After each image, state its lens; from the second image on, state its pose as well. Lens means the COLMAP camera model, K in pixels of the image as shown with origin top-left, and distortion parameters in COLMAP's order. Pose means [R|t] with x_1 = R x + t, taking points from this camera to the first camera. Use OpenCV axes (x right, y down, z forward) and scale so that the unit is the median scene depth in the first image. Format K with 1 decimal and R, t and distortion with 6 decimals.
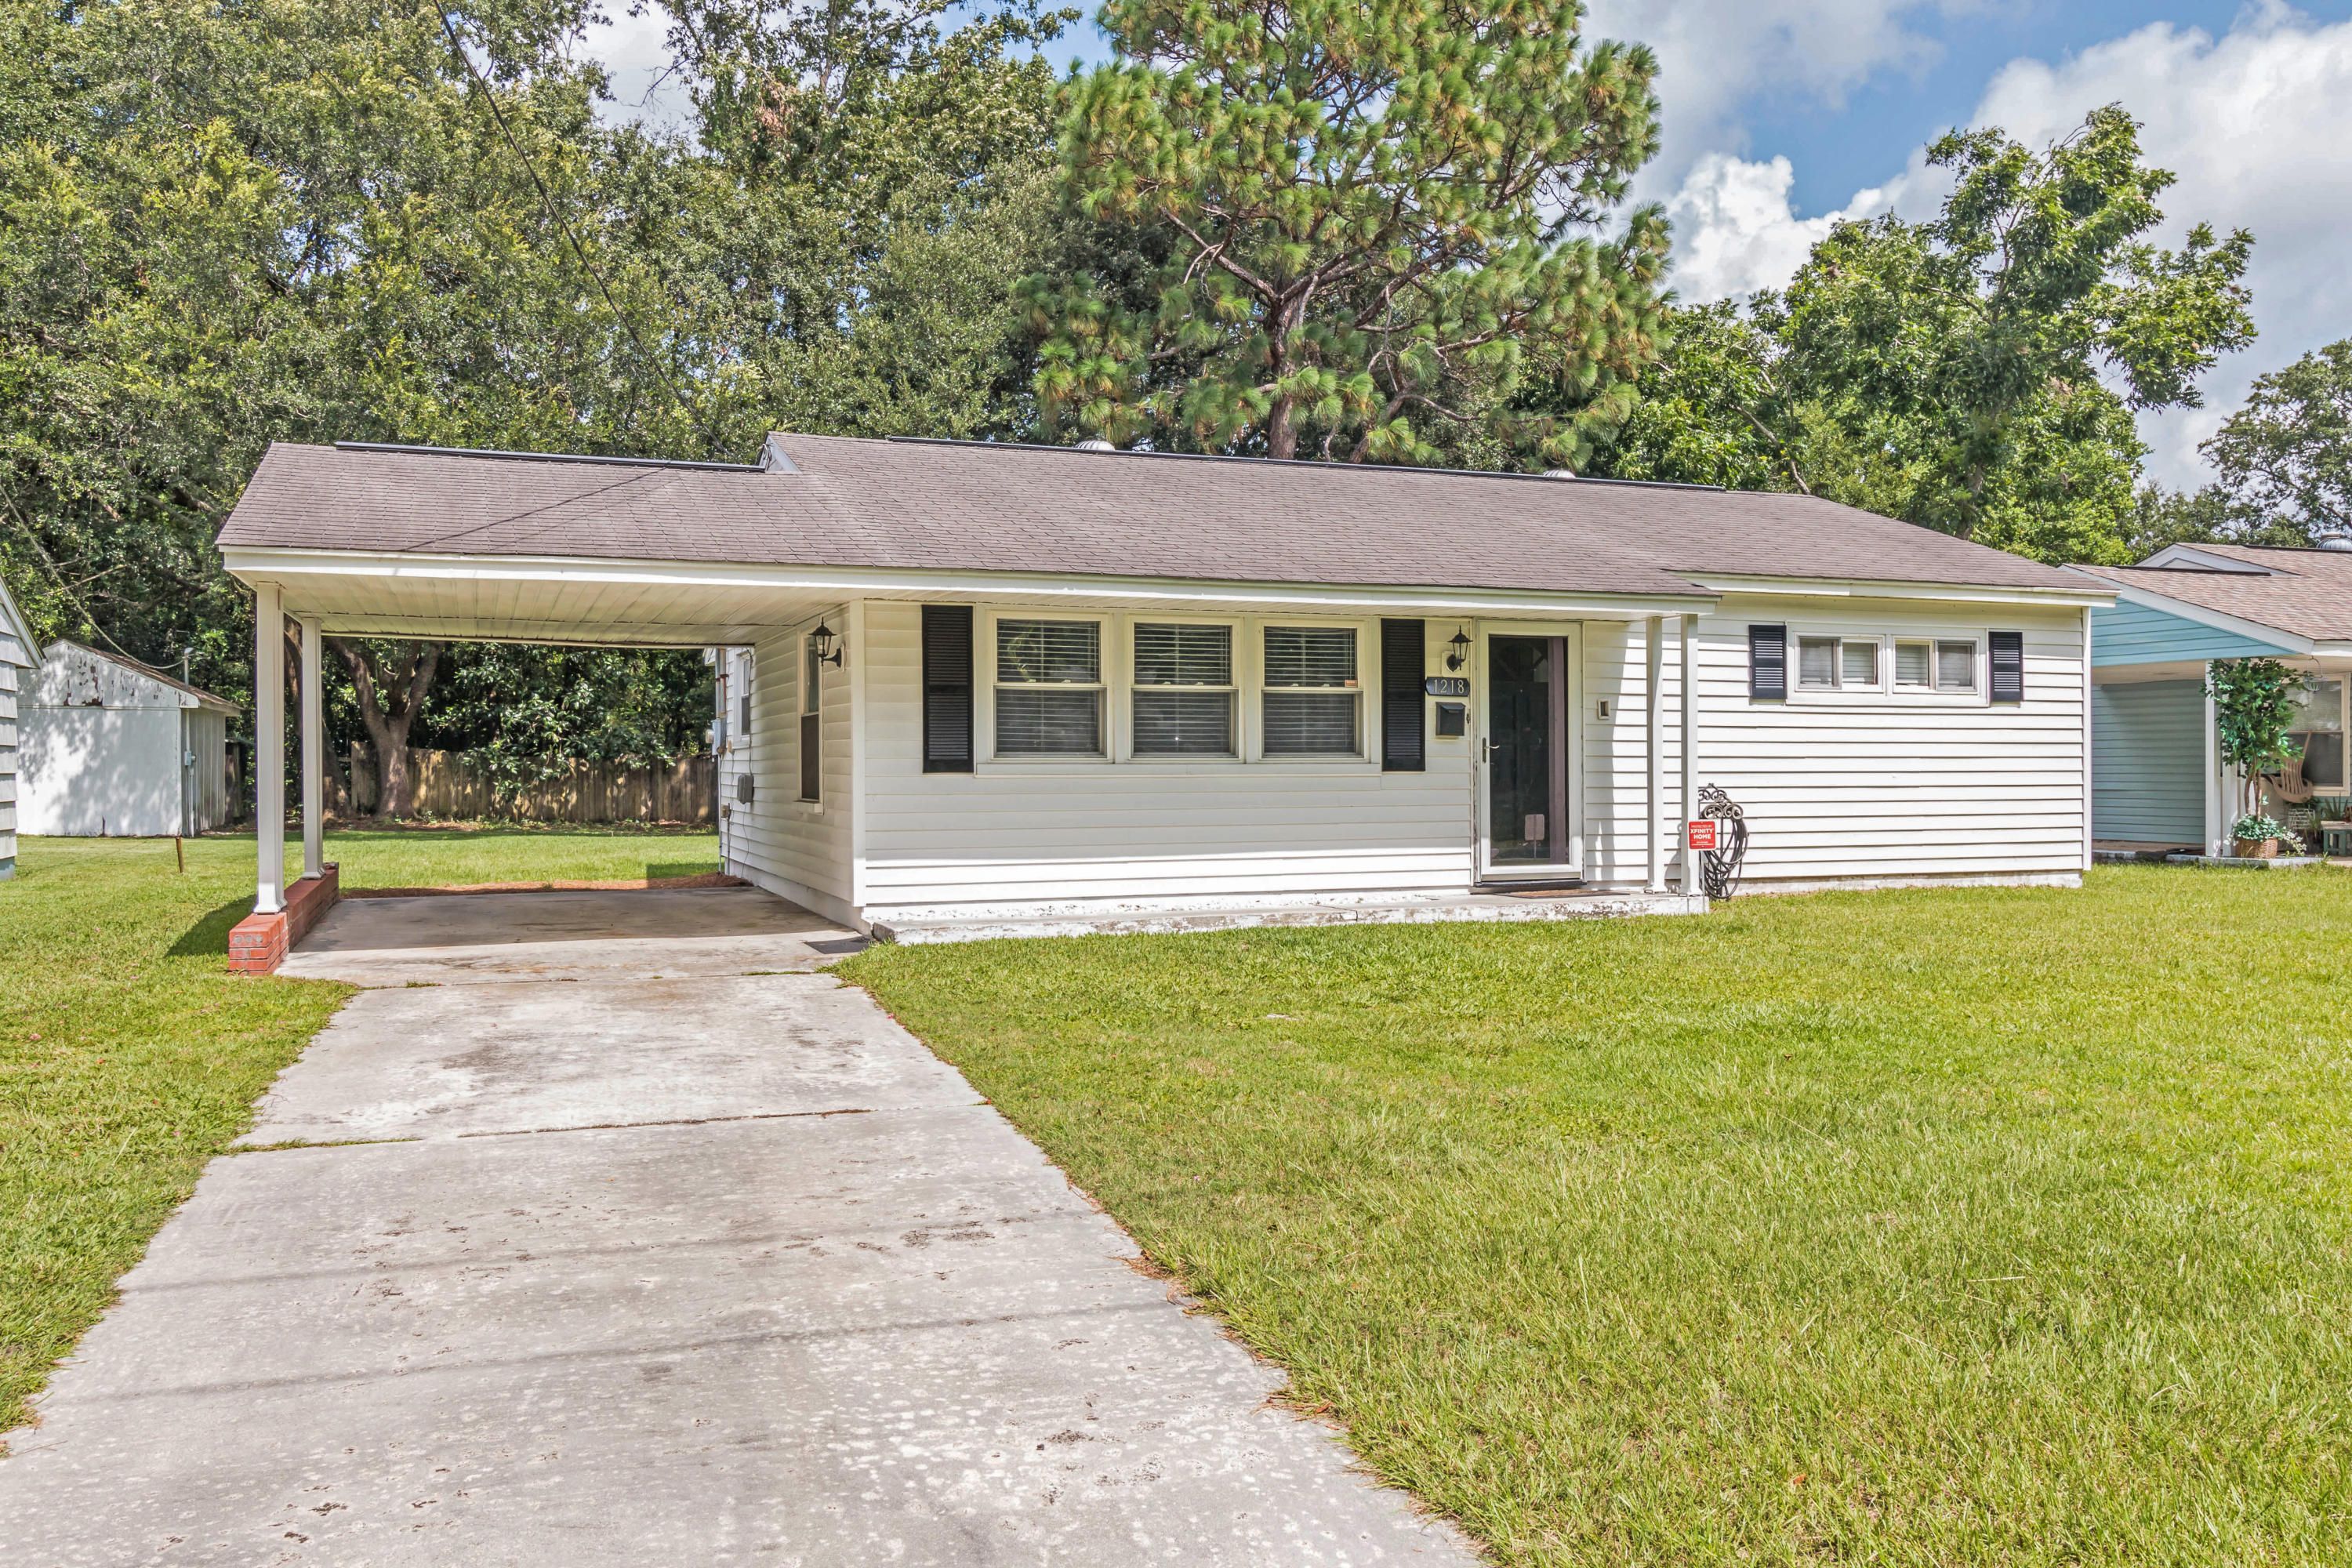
lens RADIAL K [[1877.2, 0, 1163.8], [0, 1877.2, 781.8], [0, 0, 1]] dist [-0.000913, 0.004777]
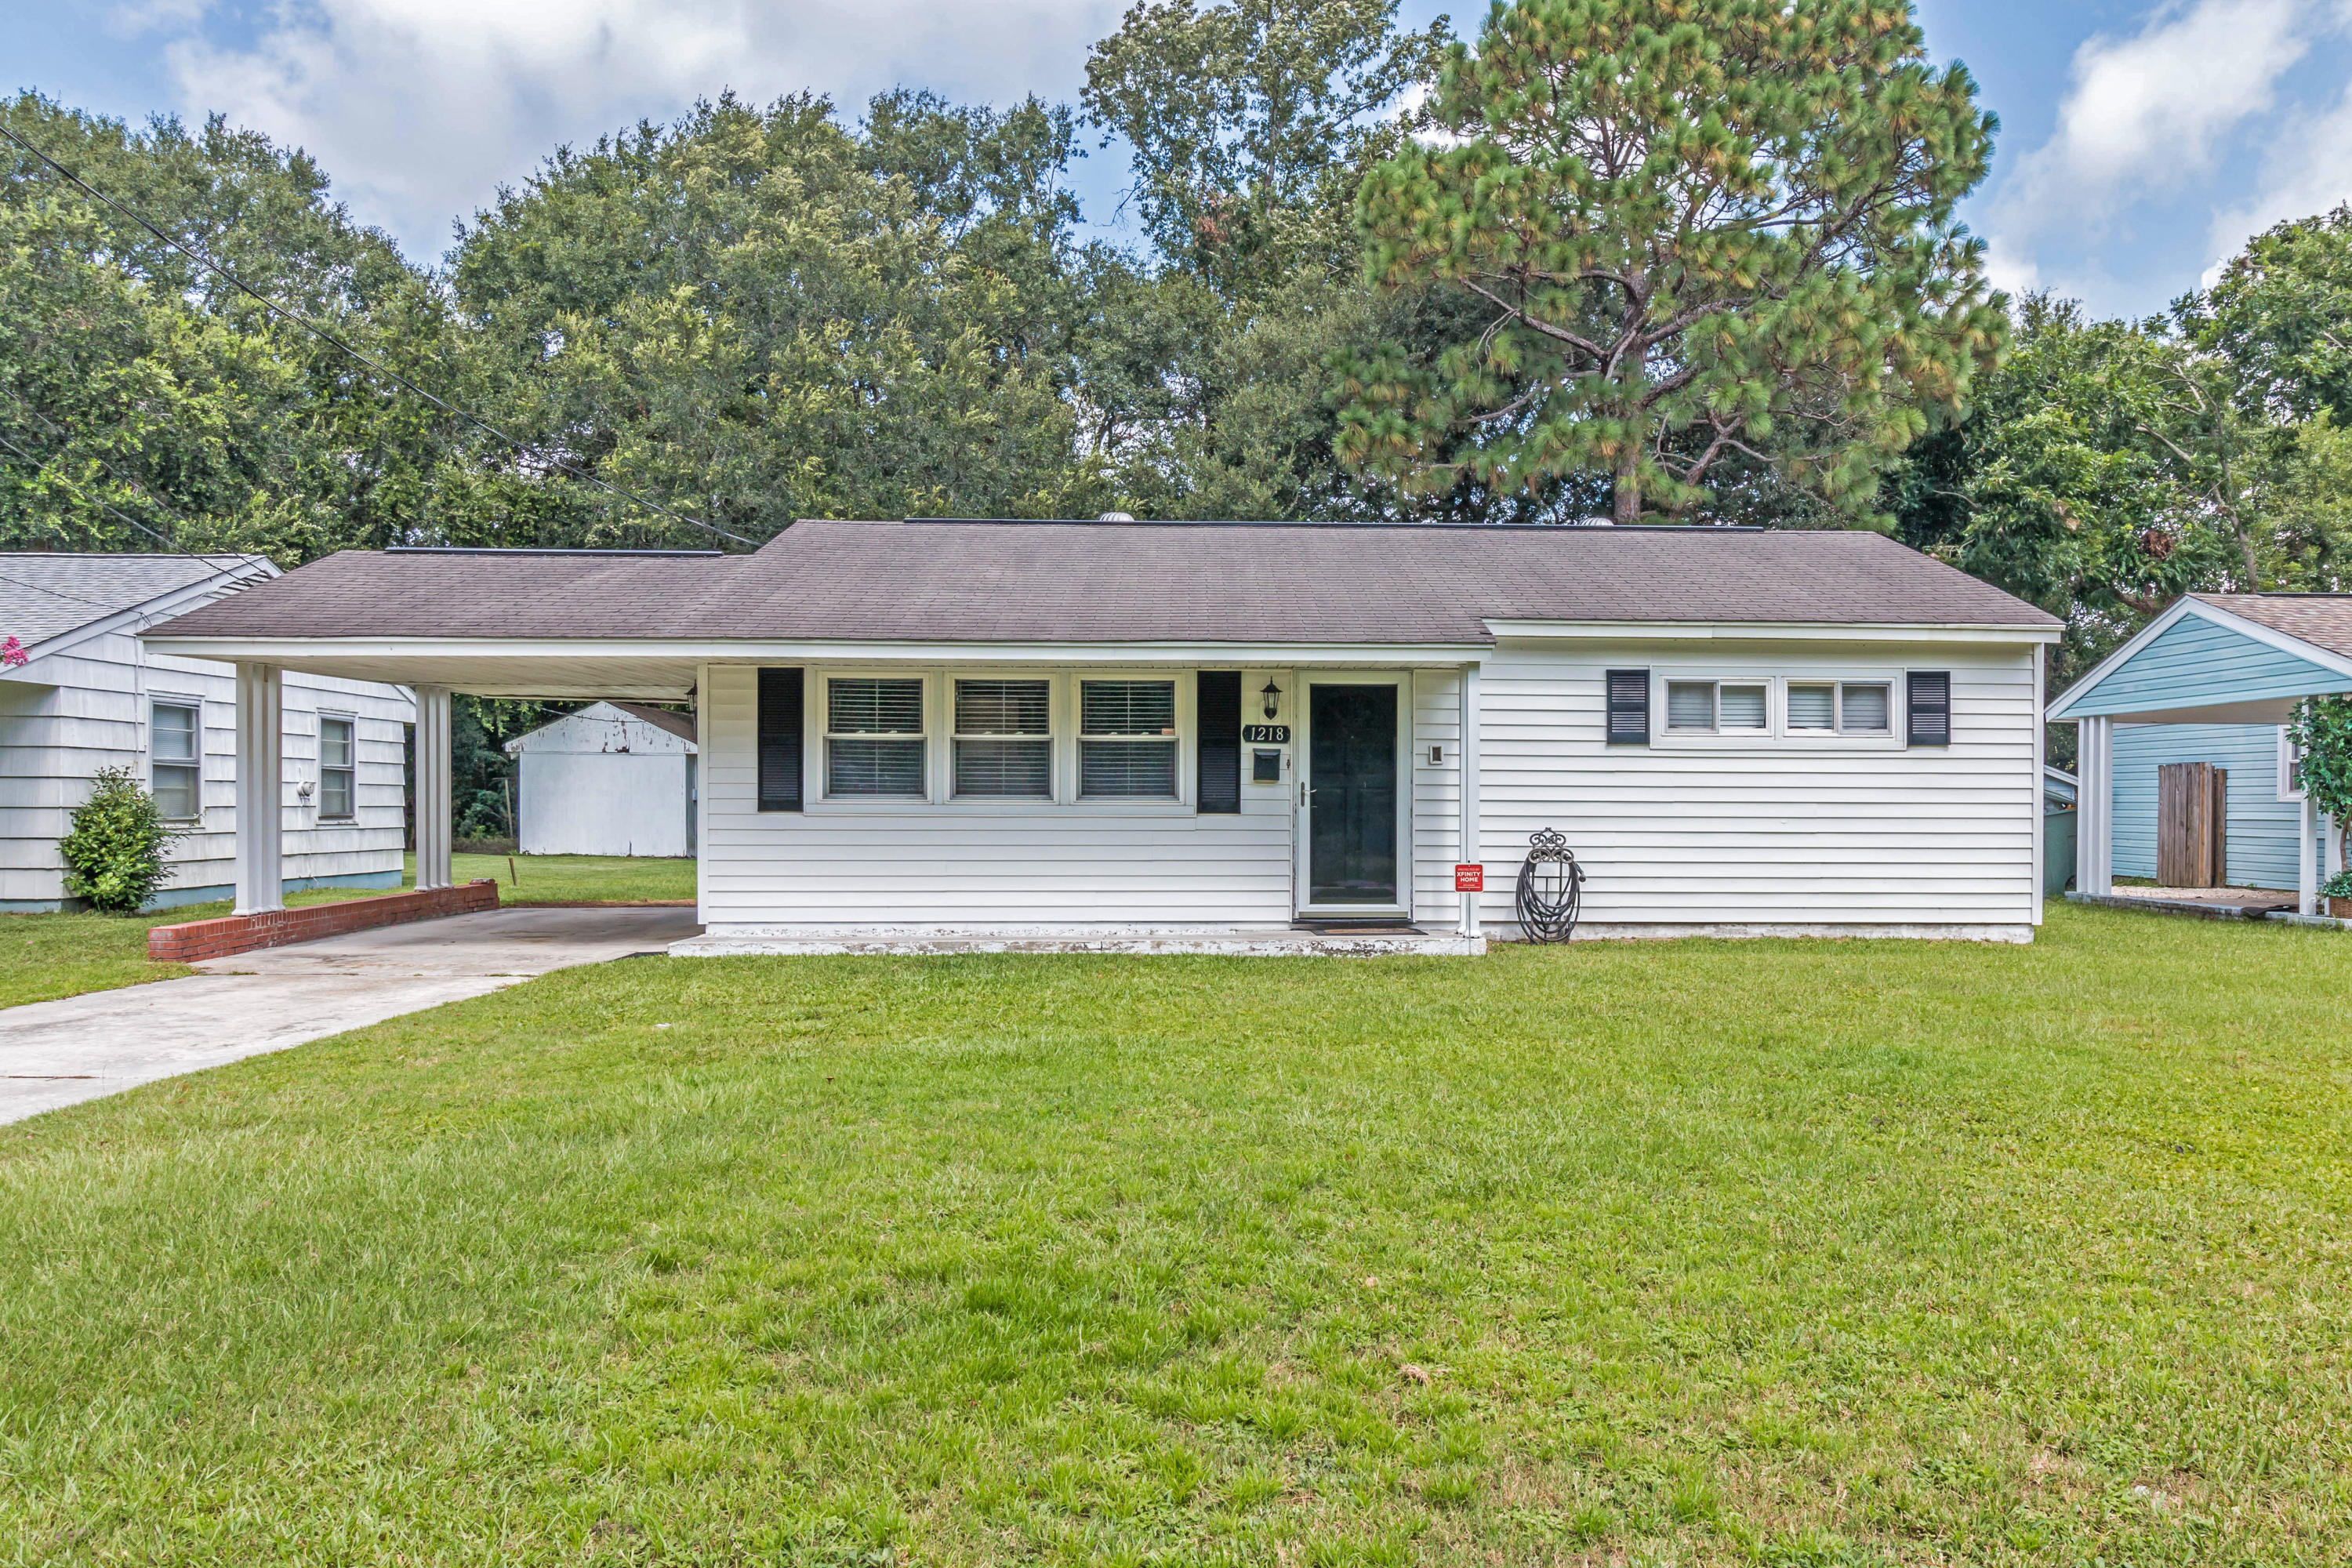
lens RADIAL K [[1734.6, 0, 1199.3], [0, 1734.6, 802.5], [0, 0, 1]] dist [0.008481, -0.004723]
pose [[0.947750, 0.007085, -0.318937, 0.426981], [-0.009224, 0.999944, -0.005198, -0.006169], [0.318882, 0.007869, 0.947762, 0.056006]]
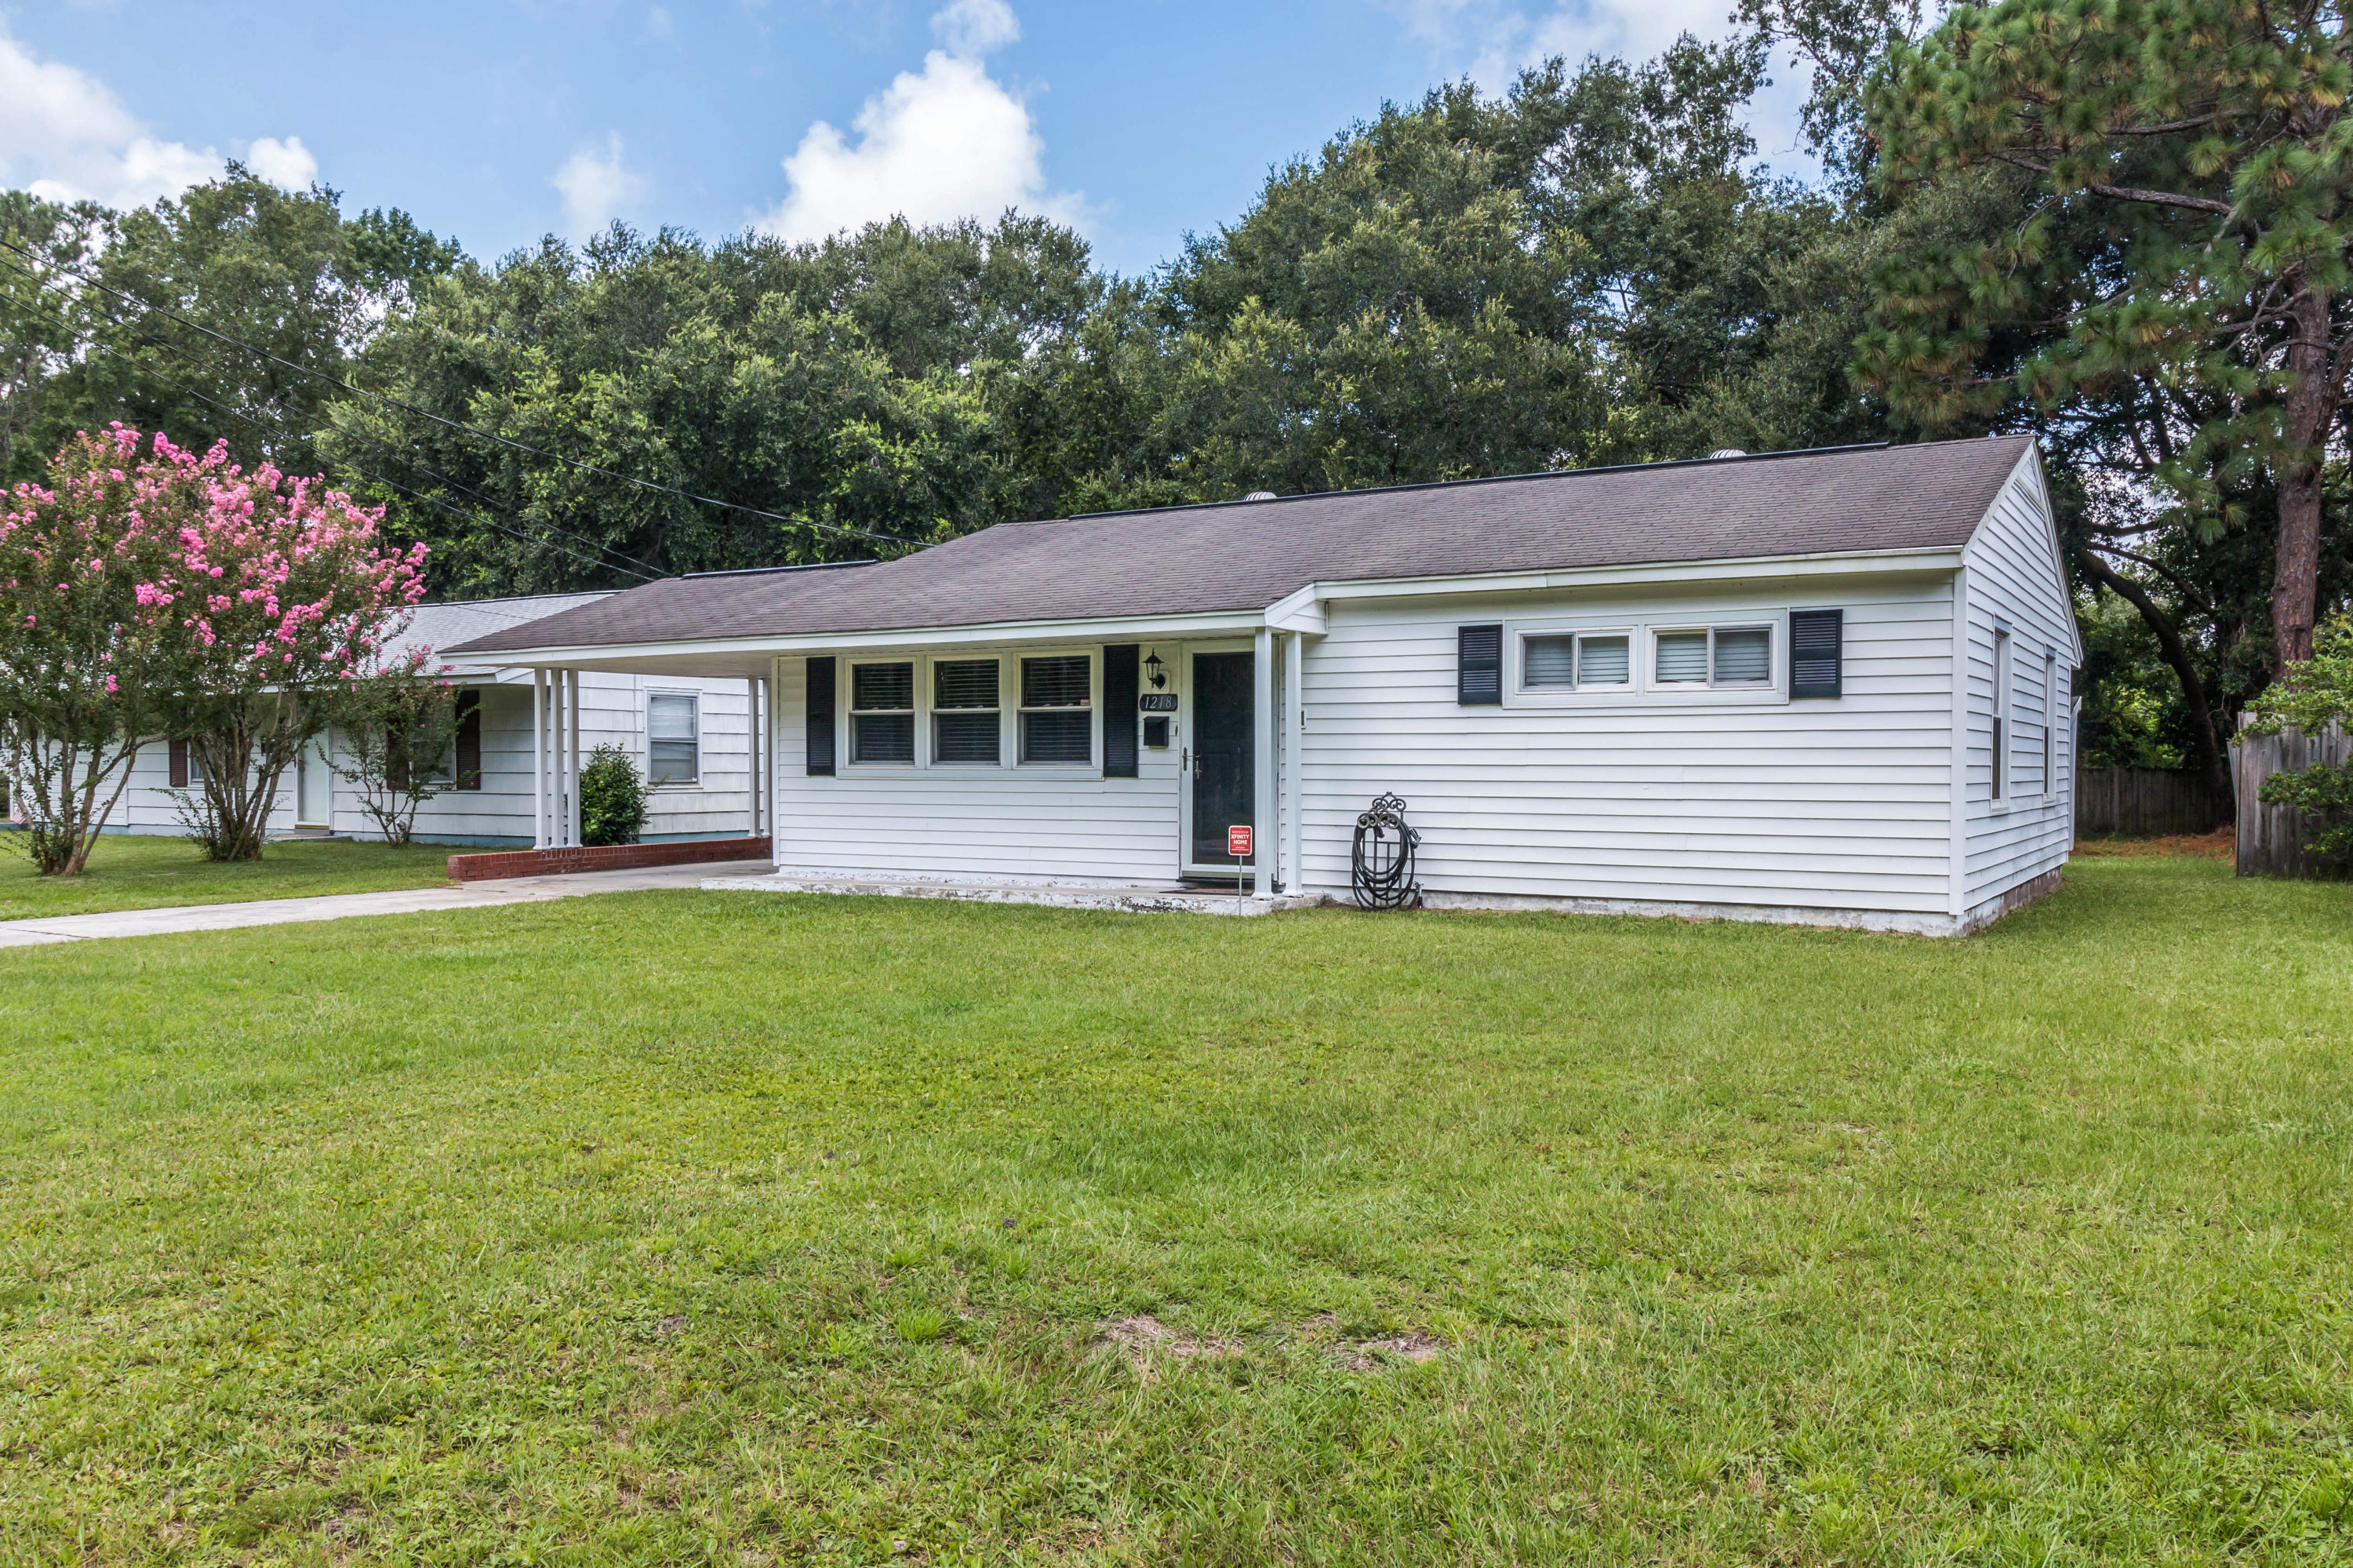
lens RADIAL K [[1735.4, 0, 1178.5], [0, 1735.4, 770.4], [0, 0, 1]] dist [0.008481, -0.004723]
pose [[0.614865, 0.006194, -0.788608, 0.979217], [-0.008843, 0.999960, 0.000959, -0.010574], [0.788583, 0.006384, 0.614896, 0.364605]]
